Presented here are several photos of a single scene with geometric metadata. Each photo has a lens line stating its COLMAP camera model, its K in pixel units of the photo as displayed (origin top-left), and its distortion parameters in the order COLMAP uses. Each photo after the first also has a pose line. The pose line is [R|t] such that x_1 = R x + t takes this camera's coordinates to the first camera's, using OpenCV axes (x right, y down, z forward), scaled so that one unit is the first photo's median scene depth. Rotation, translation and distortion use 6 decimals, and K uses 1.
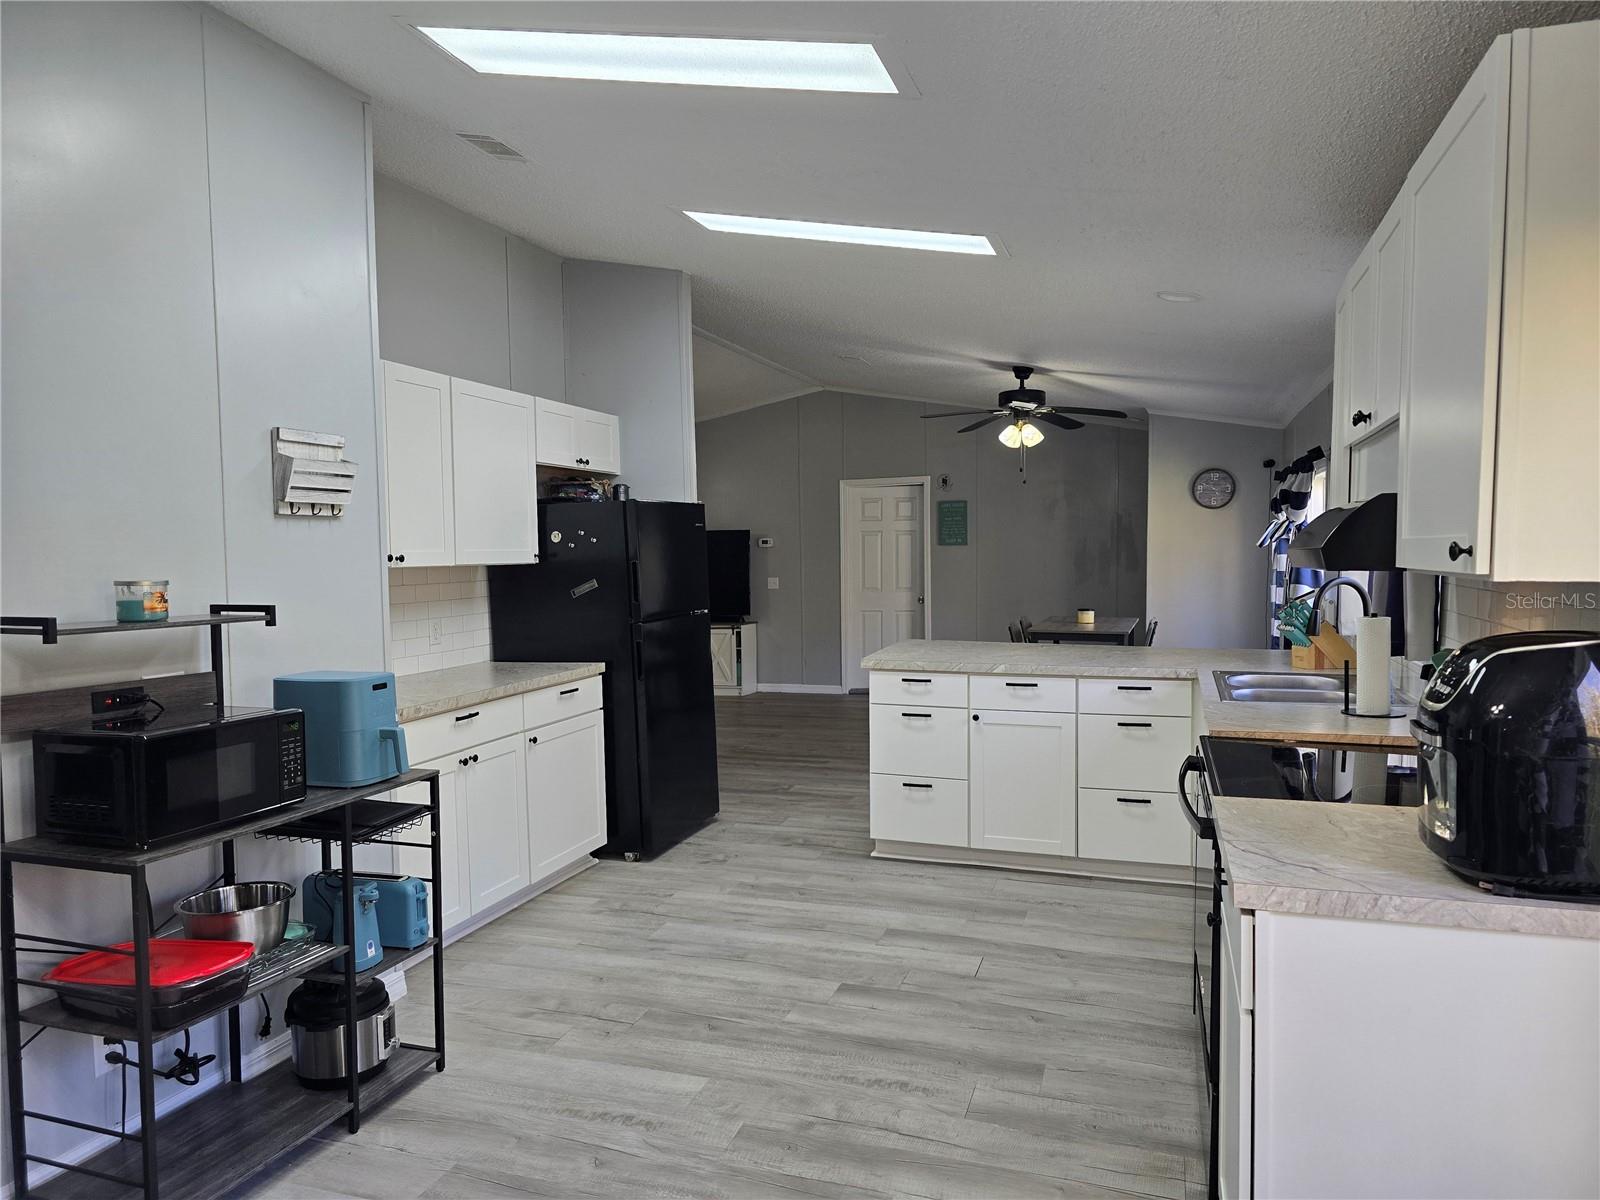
lens RADIAL K [[1081.7, 0, 805.6], [0, 1081.7, 601.0], [0, 0, 1]] dist [0.038219, -0.012357]
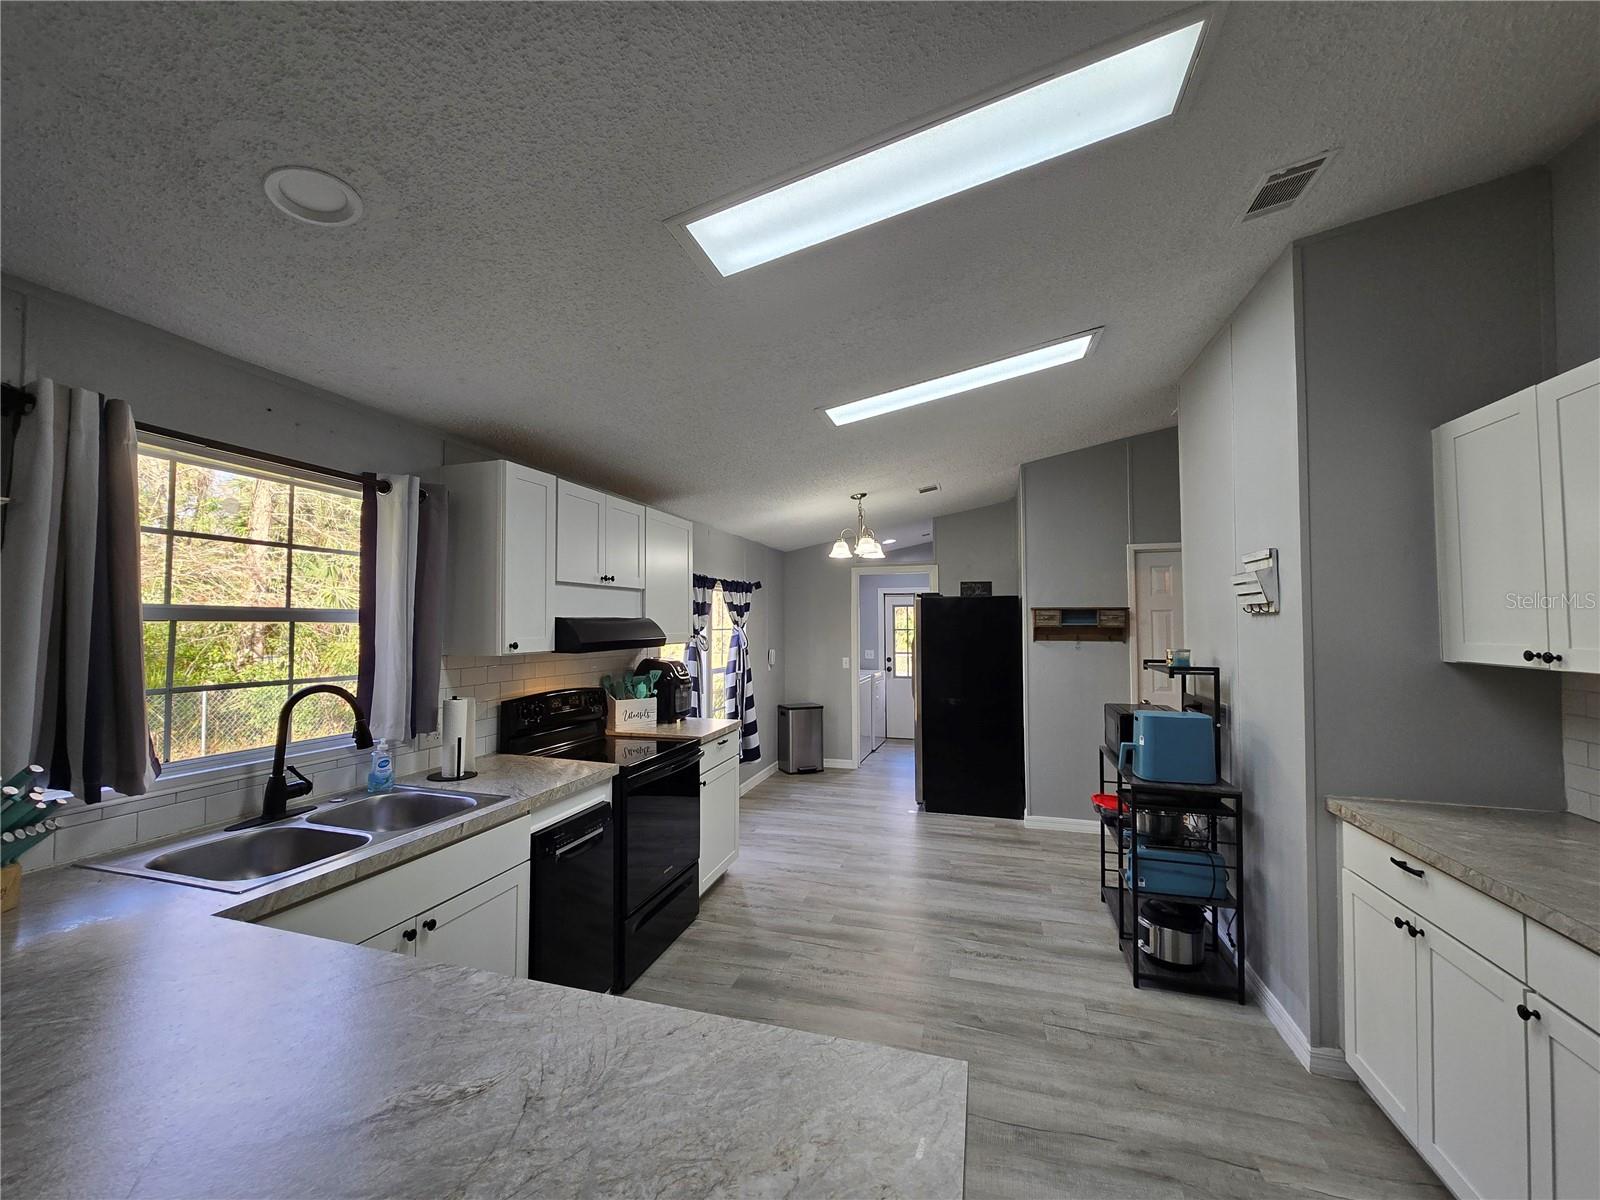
lens RADIAL K [[655.9, 0, 792.3], [0, 655.9, 604.1], [0, 0, 1]] dist [-0.003798, -0.000578]
pose [[-0.999153, 0.009328, -0.040085, 0.115260], [0.008681, 0.999830, 0.016287, -0.076707], [0.040230, 0.015926, -0.999064, 1.303839]]
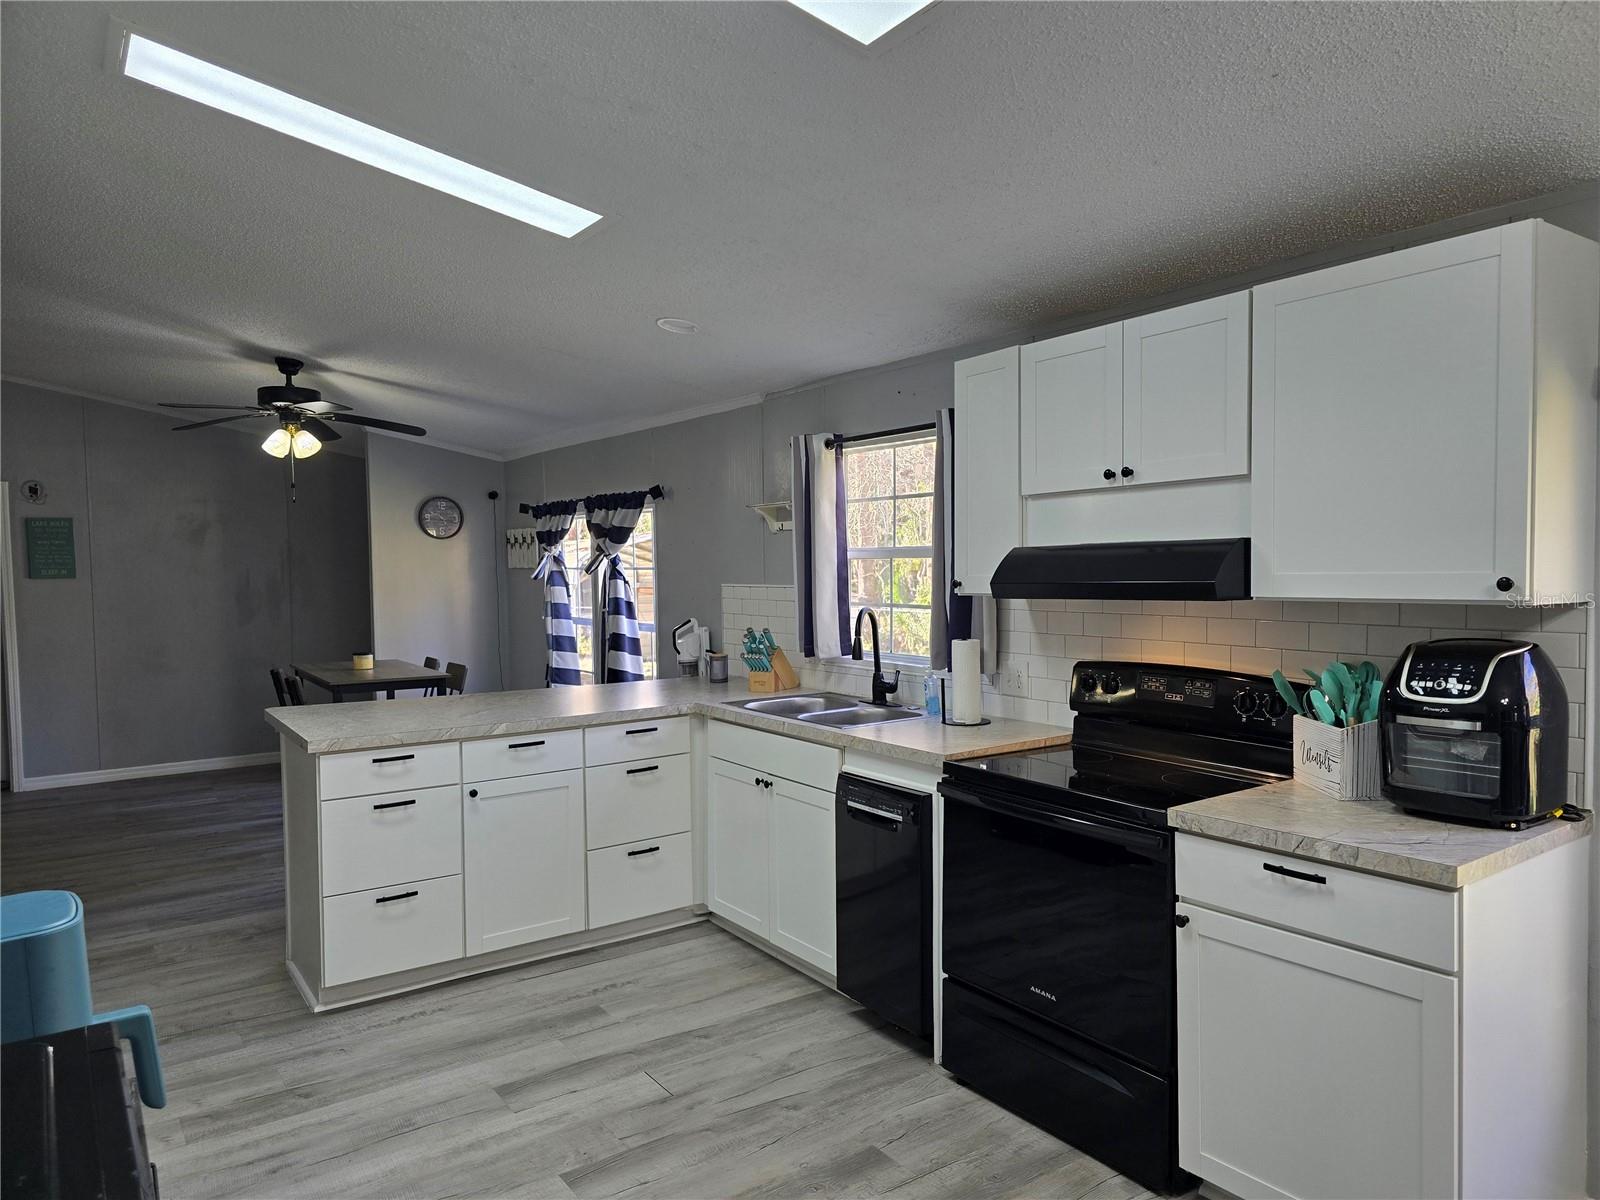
lens RADIAL K [[1081.7, 0, 826.6], [0, 1081.7, 602.8], [0, 0, 1]] dist [0.038219, -0.012357]
pose [[0.581416, -0.026474, 0.813175, -0.372321], [0.047666, 0.998862, -0.001562, -0.022018], [-0.812209, 0.039669, 0.582017, 0.331264]]
